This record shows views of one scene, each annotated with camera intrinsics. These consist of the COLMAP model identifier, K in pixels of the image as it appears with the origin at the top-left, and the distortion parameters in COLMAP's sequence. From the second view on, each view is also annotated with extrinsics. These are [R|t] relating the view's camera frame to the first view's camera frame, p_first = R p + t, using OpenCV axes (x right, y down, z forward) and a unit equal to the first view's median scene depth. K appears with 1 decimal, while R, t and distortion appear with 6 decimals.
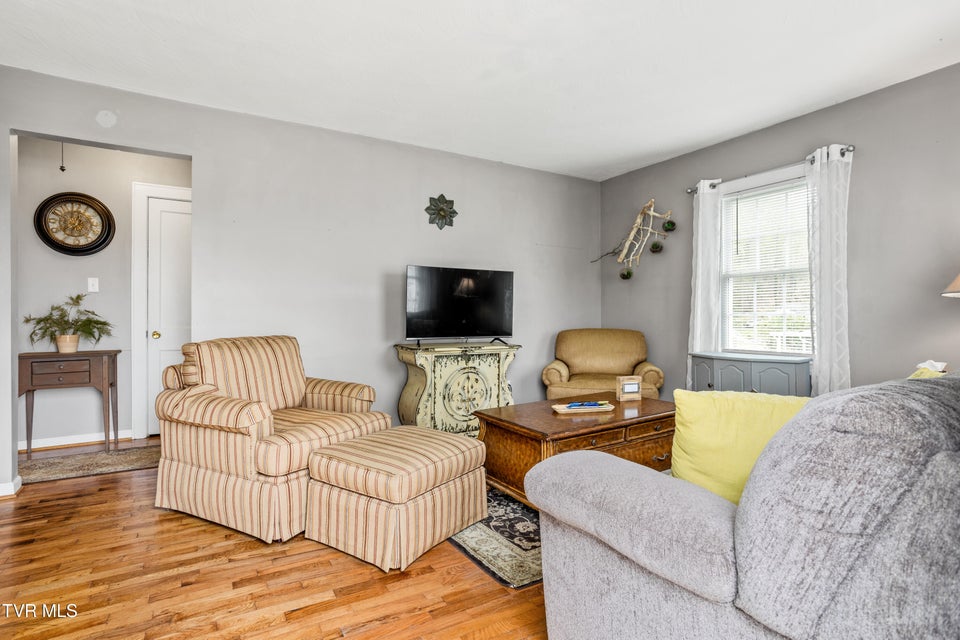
lens RADIAL K [[494.8, 0, 490.6], [0, 494.8, 310.1], [0, 0, 1]] dist [-0.001044, 0.000217]
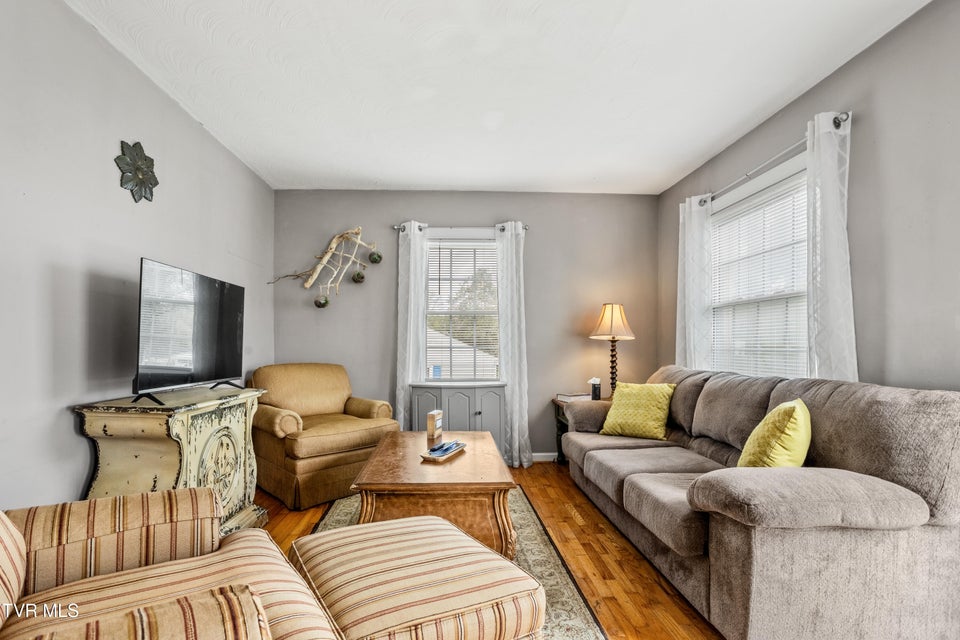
lens RADIAL K [[475.3, 0, 476.5], [0, 475.3, 346.7], [0, 0, 1]] dist [-0.064360, 0.046843]
pose [[0.485726, 0.002281, 0.874108, -0.410027], [-0.015711, 0.999858, 0.006122, -0.000924], [-0.873970, -0.016707, 0.485693, 0.398238]]
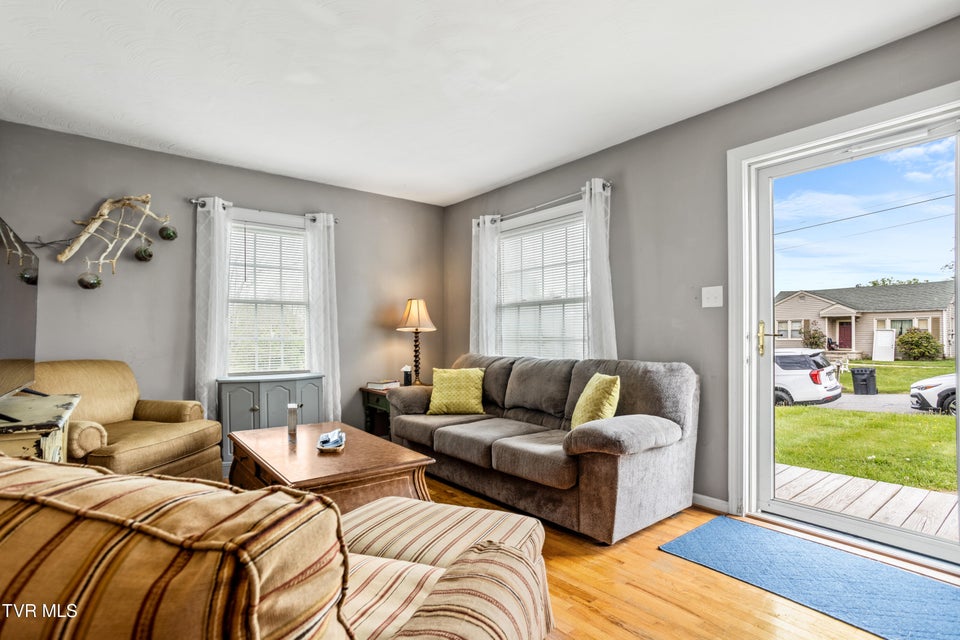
lens RADIAL K [[469.8, 0, 473.1], [0, 469.8, 337.5], [0, 0, 1]] dist [-0.058381, 0.036640]
pose [[-0.104865, 0.002688, 0.994483, -0.522151], [-0.012653, 0.999912, -0.004037, 0.003188], [-0.994406, -0.013007, -0.104821, 0.626157]]
